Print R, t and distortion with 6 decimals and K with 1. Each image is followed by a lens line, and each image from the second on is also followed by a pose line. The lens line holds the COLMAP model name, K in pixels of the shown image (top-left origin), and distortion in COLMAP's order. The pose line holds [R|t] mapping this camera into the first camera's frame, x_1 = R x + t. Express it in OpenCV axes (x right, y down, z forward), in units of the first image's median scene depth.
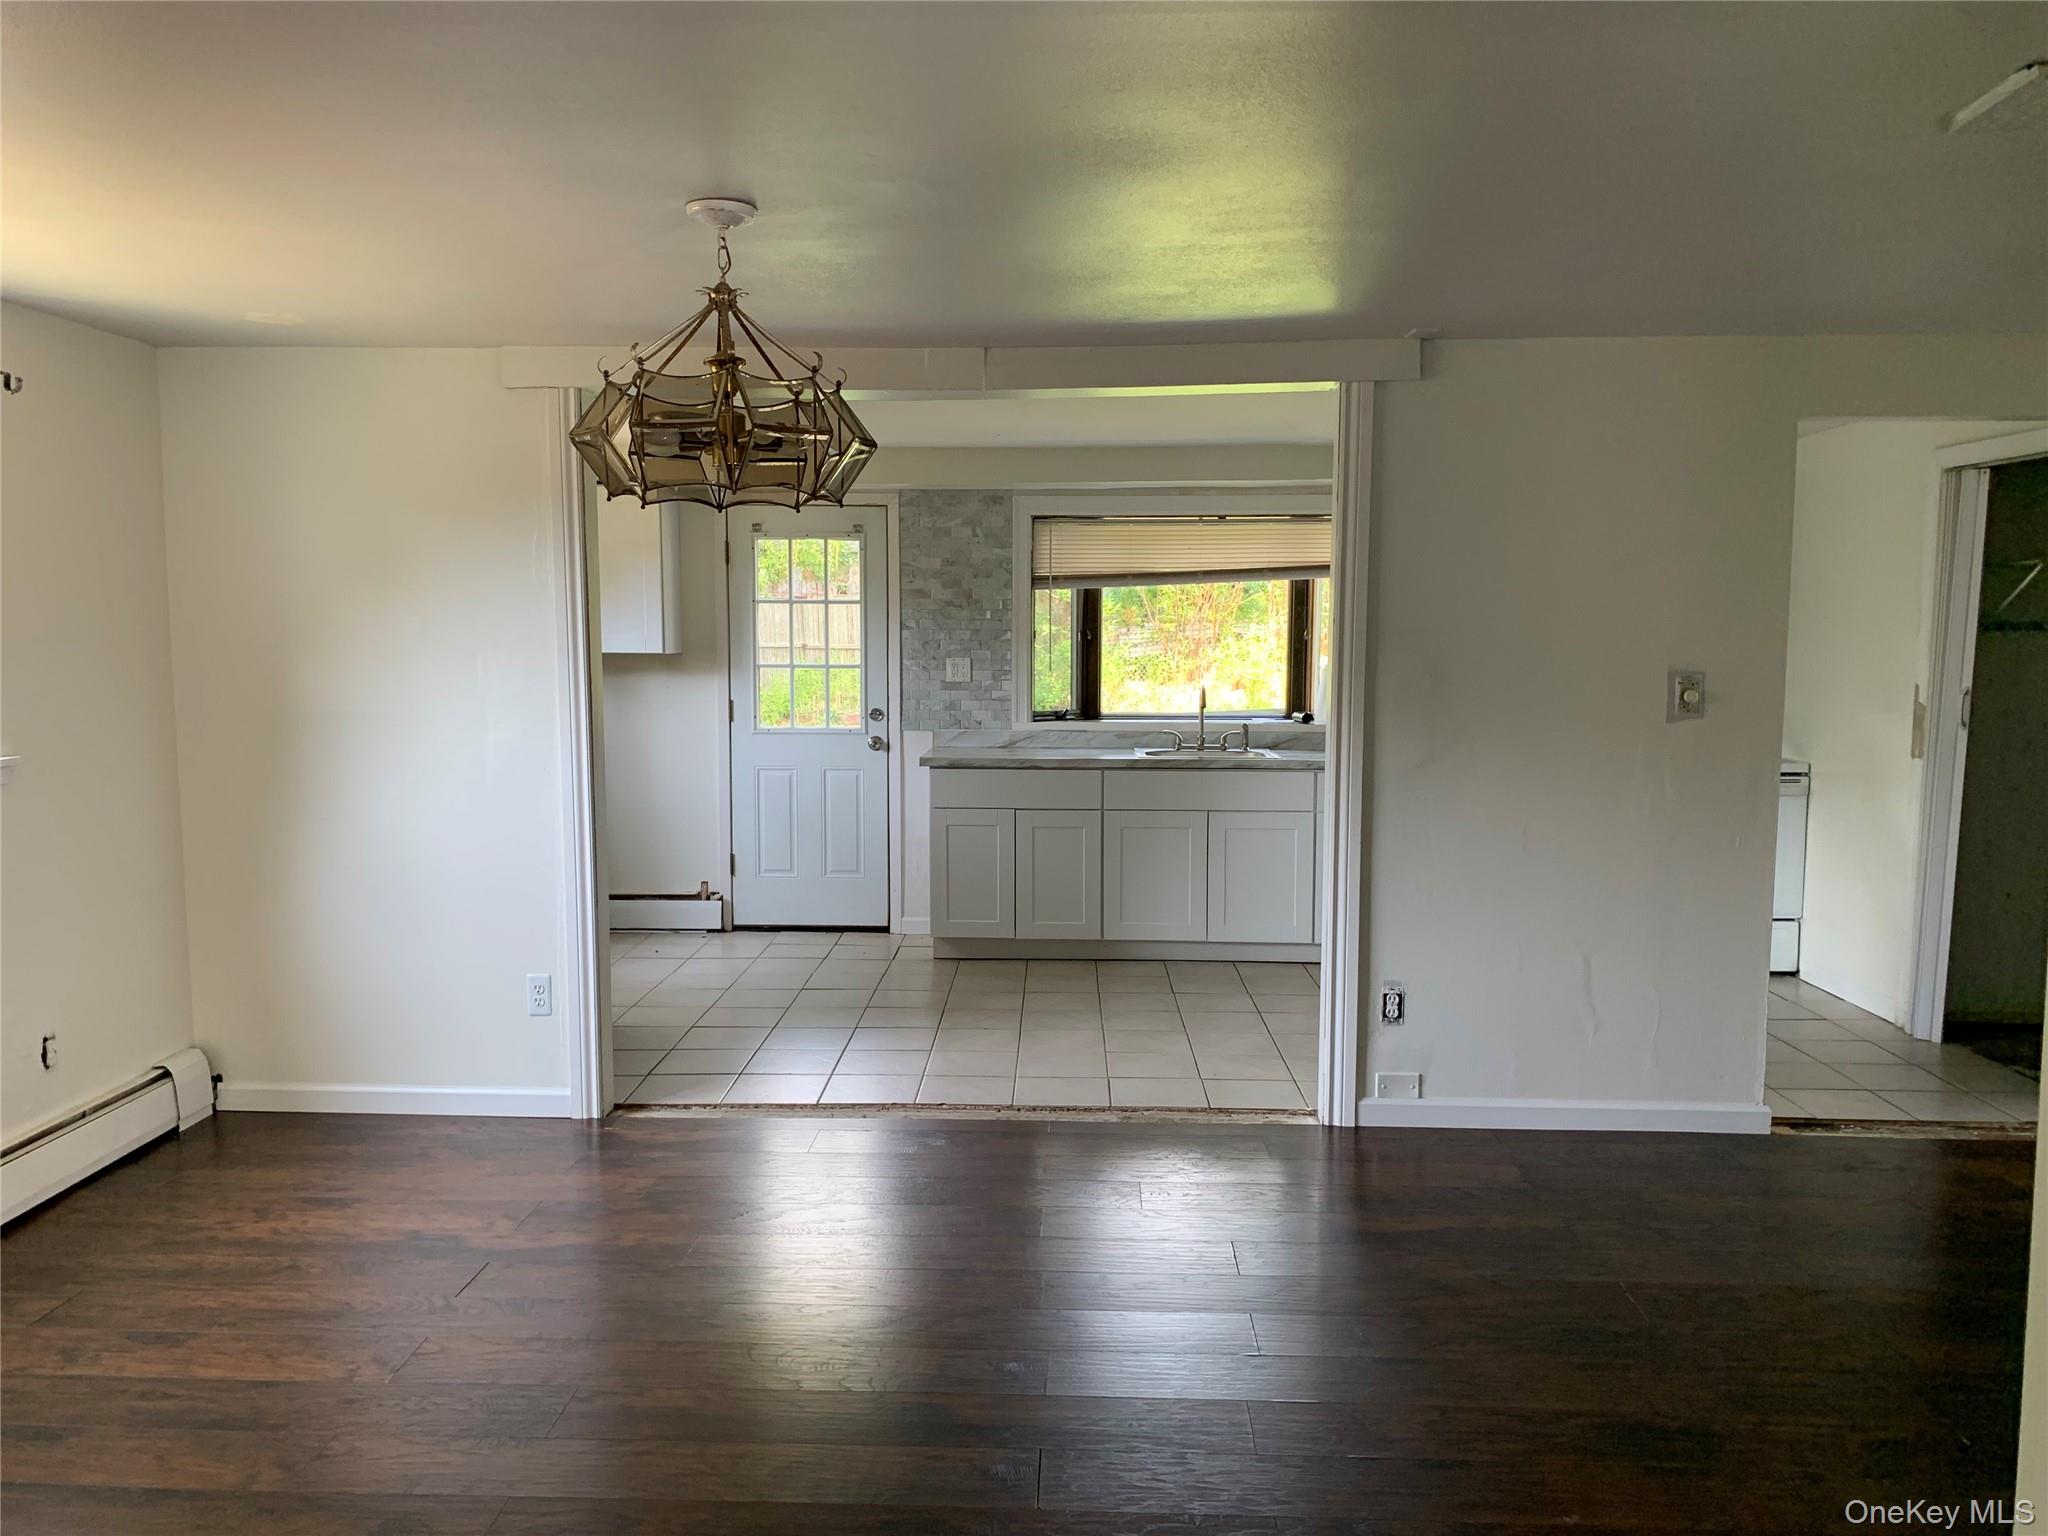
lens RADIAL K [[1552.1, 0, 1022.9], [0, 1552.1, 759.8], [0, 0, 1]] dist [-0.026351, -0.003154]
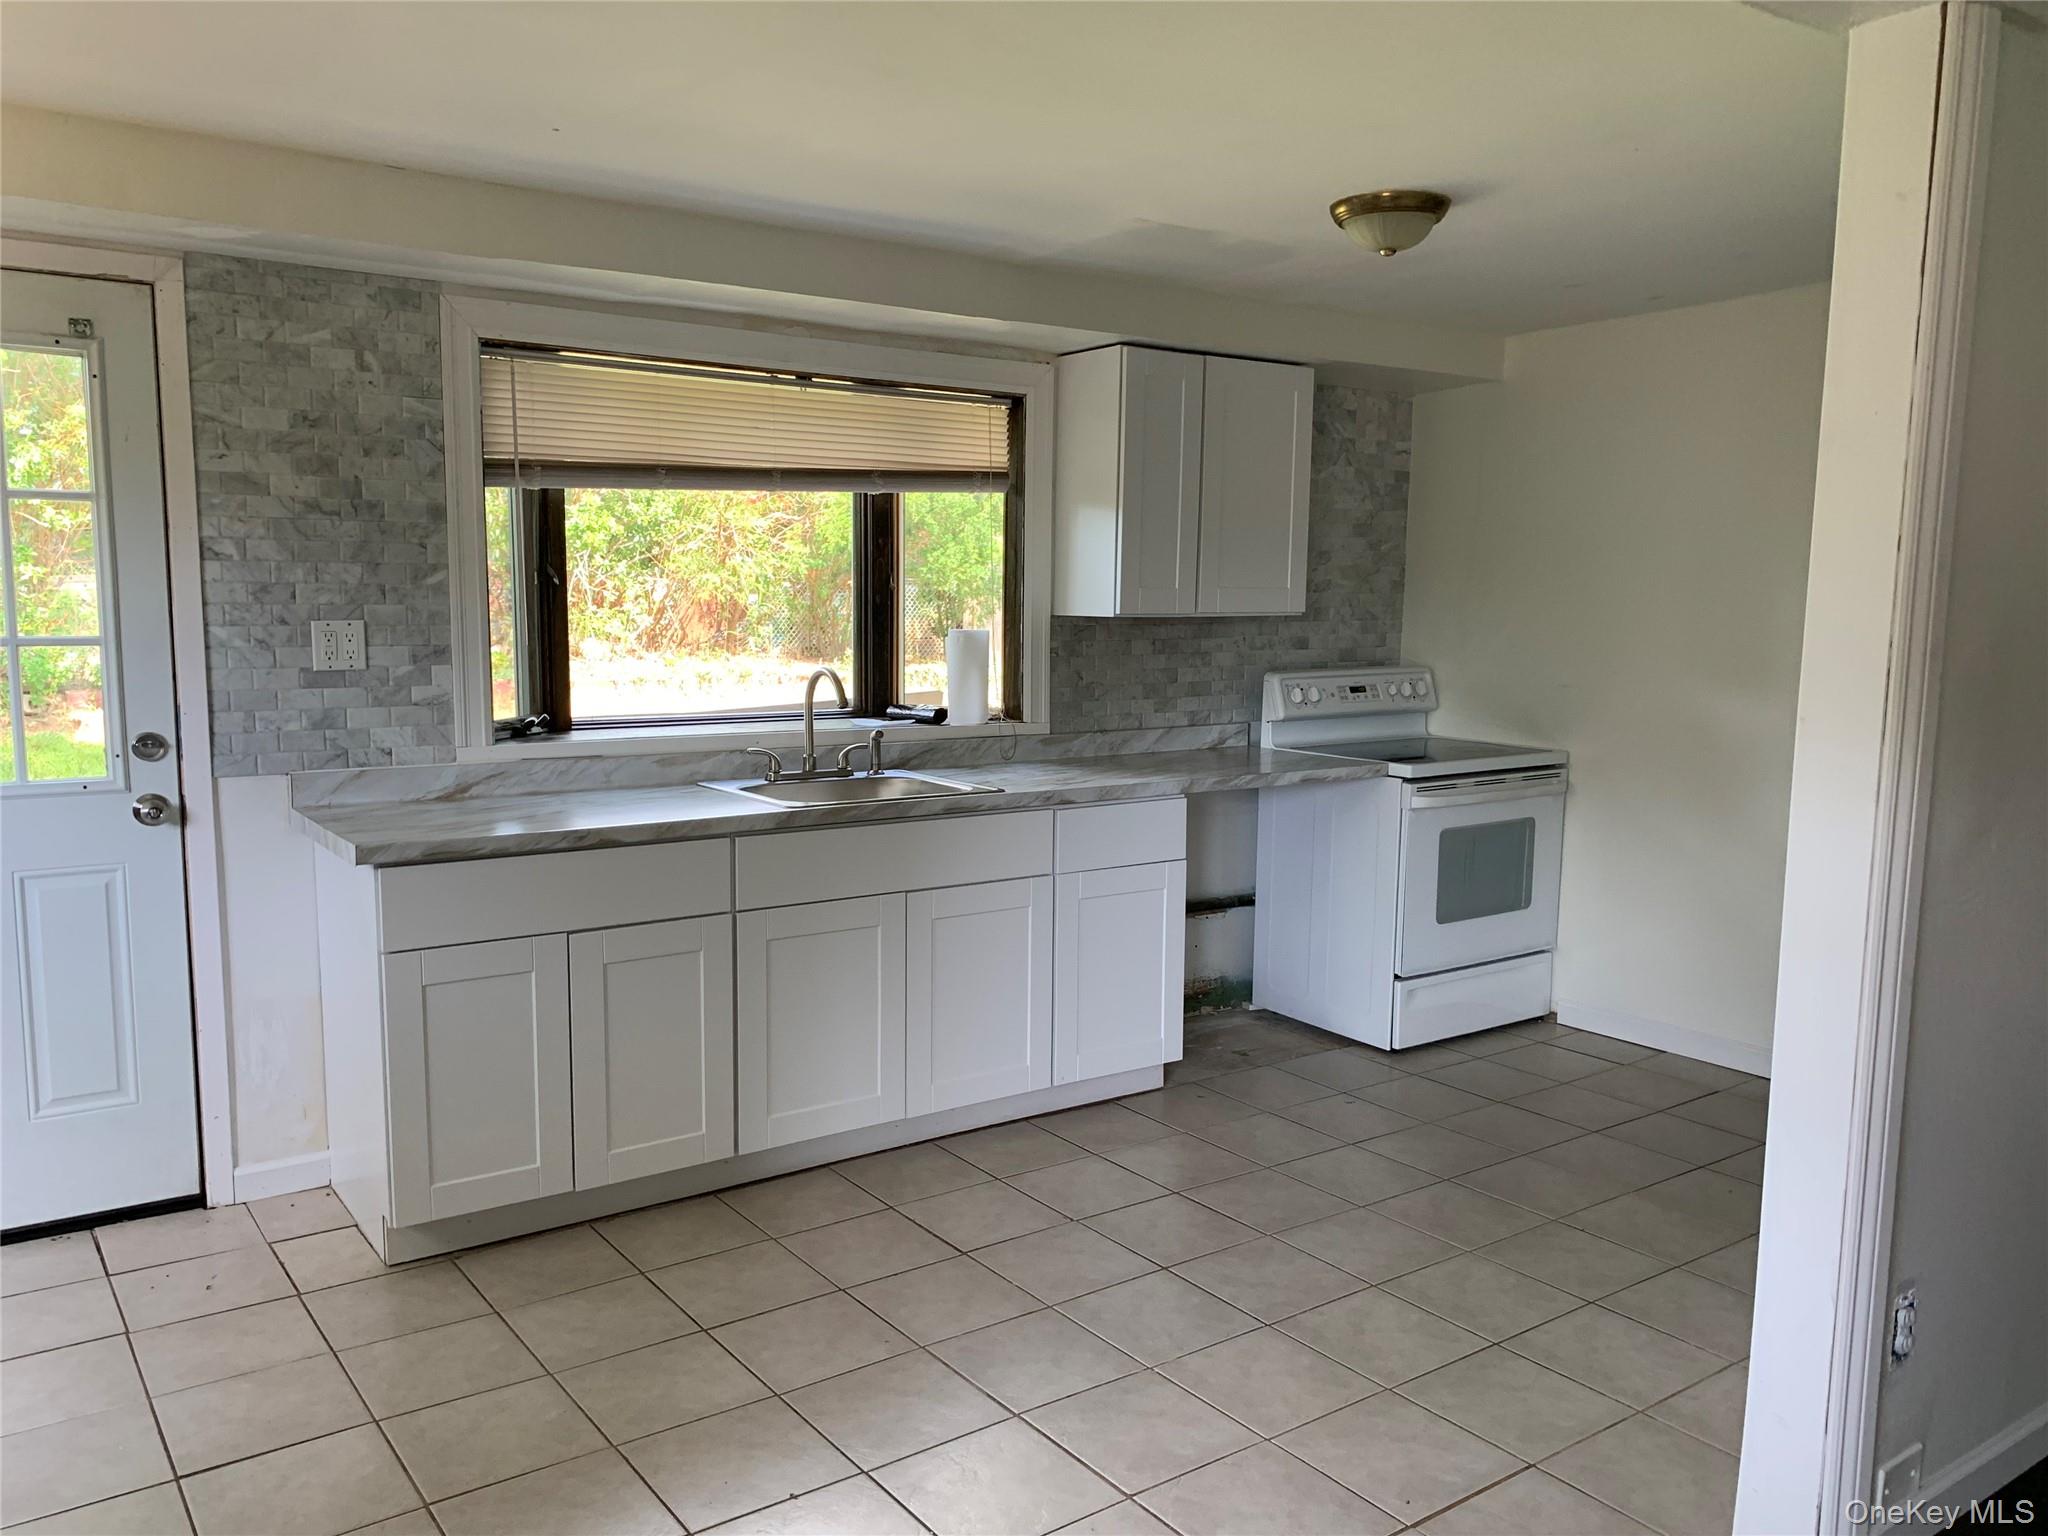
lens RADIAL K [[1552.1, 0, 1023.1], [0, 1552.1, 773.5], [0, 0, 1]] dist [-0.026351, -0.003154]
pose [[0.780588, -0.064349, 0.621725, -0.177018], [0.040731, 0.997809, 0.052136, -0.034559], [-0.623717, -0.015374, 0.781499, 0.490786]]
